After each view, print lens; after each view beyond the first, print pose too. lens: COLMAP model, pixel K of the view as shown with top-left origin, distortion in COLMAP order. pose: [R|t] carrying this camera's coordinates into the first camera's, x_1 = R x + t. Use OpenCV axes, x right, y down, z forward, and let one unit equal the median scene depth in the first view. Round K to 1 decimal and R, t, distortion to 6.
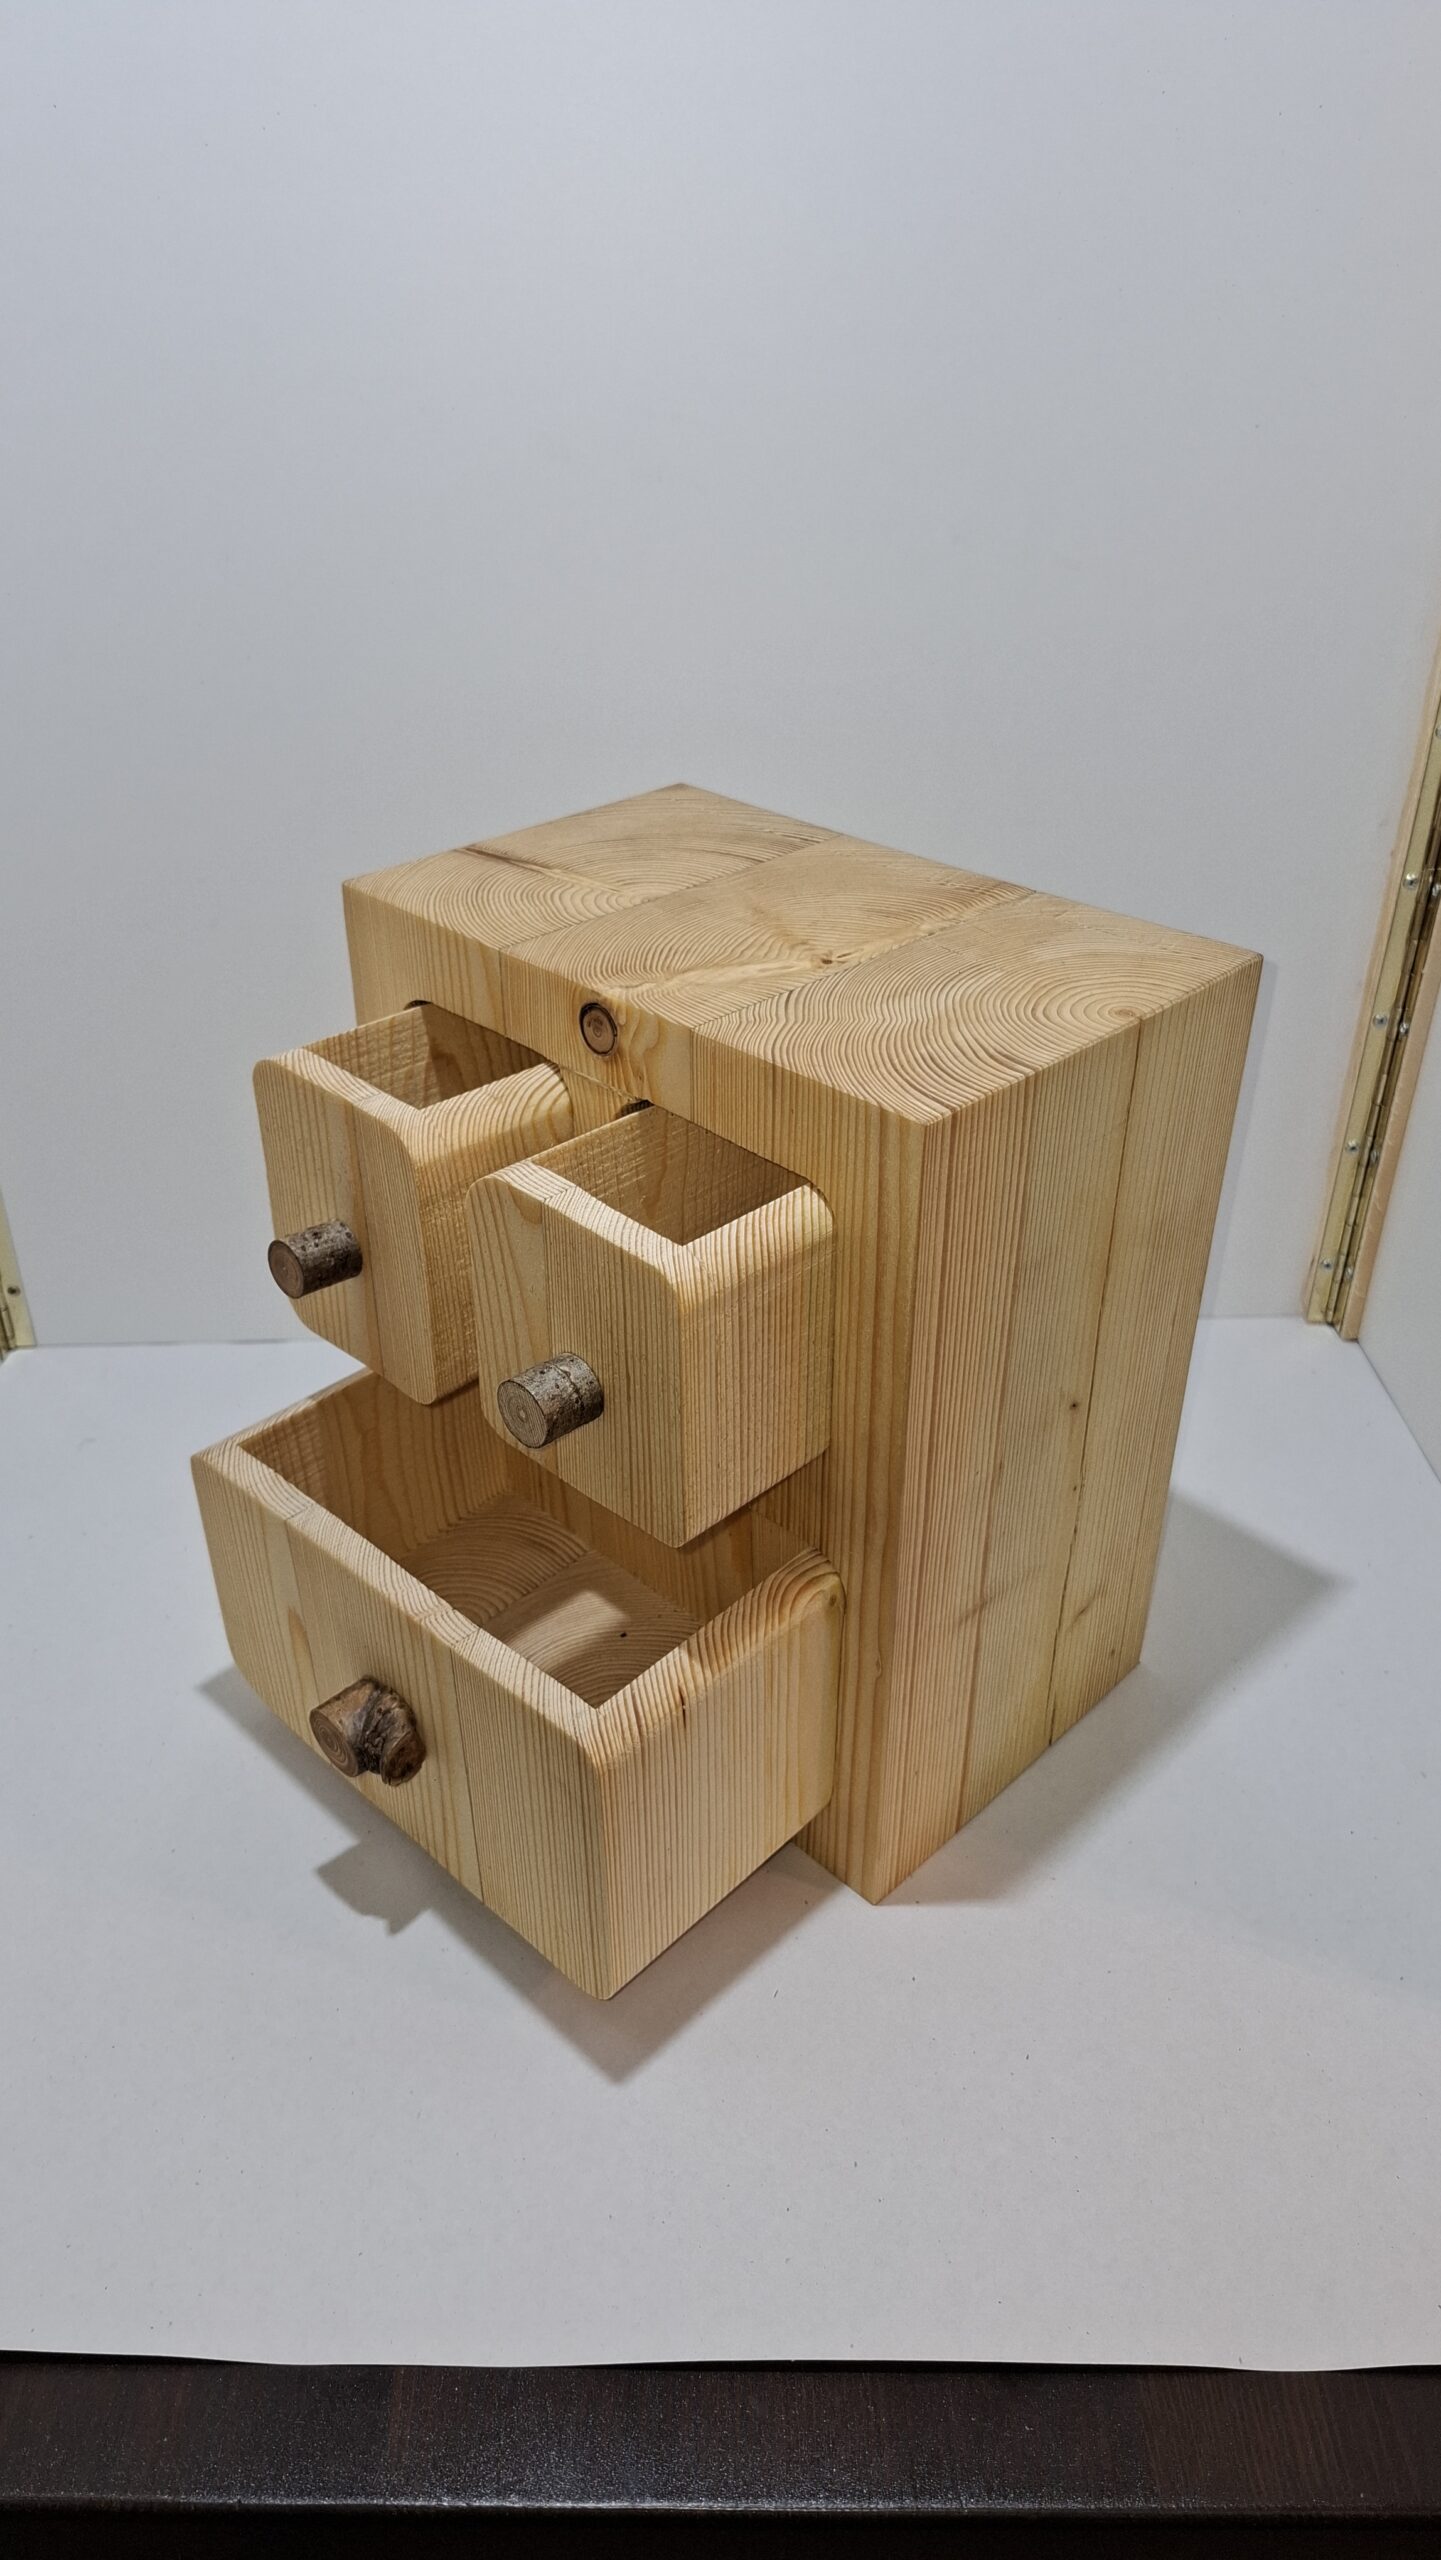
lens RADIAL K [[1819.6, 0, 720.5], [0, 1819.6, 1280.0], [0, 0, 1]] dist [0.081265, -0.000667]
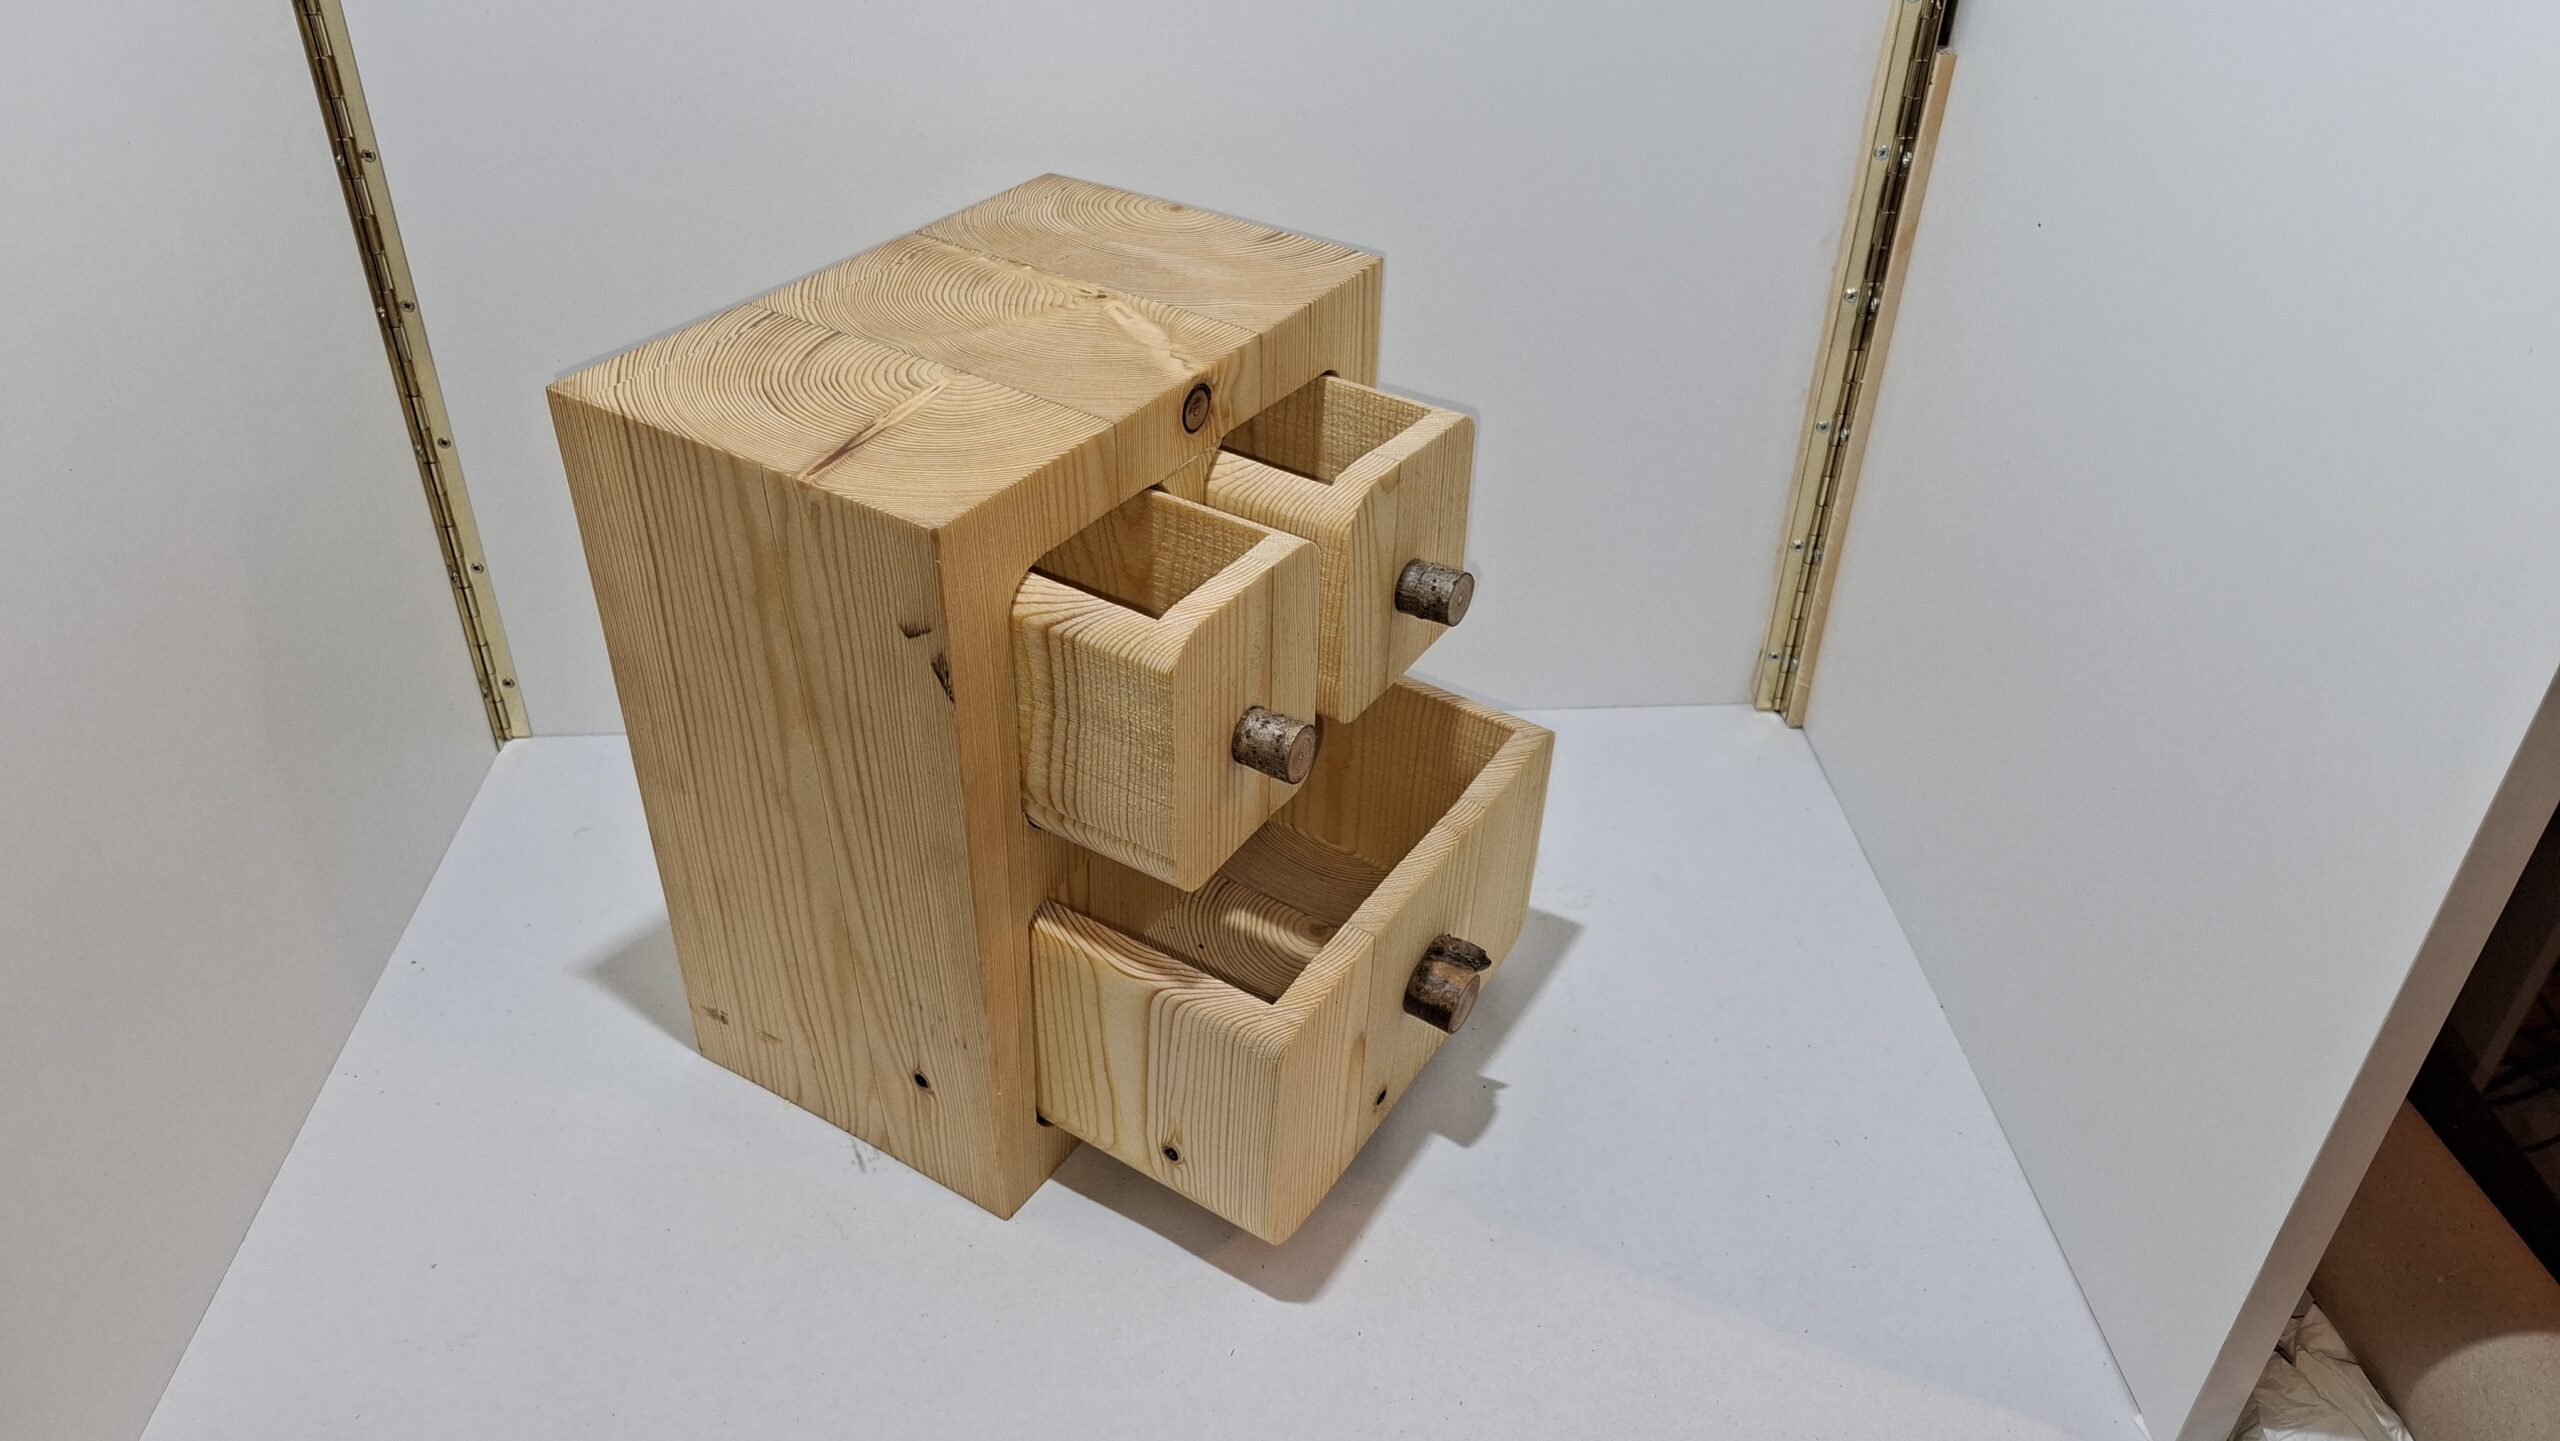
lens RADIAL K [[1819.6, 0, 1253.9], [0, 1819.6, 711.8], [0, 0, 1]] dist [0.081265, -0.000667]
pose [[-0.207031, -0.558763, 0.803071, -0.998473], [0.501232, 0.644360, 0.577552, -0.600372], [-0.840182, 0.522095, 0.146667, 0.849191]]
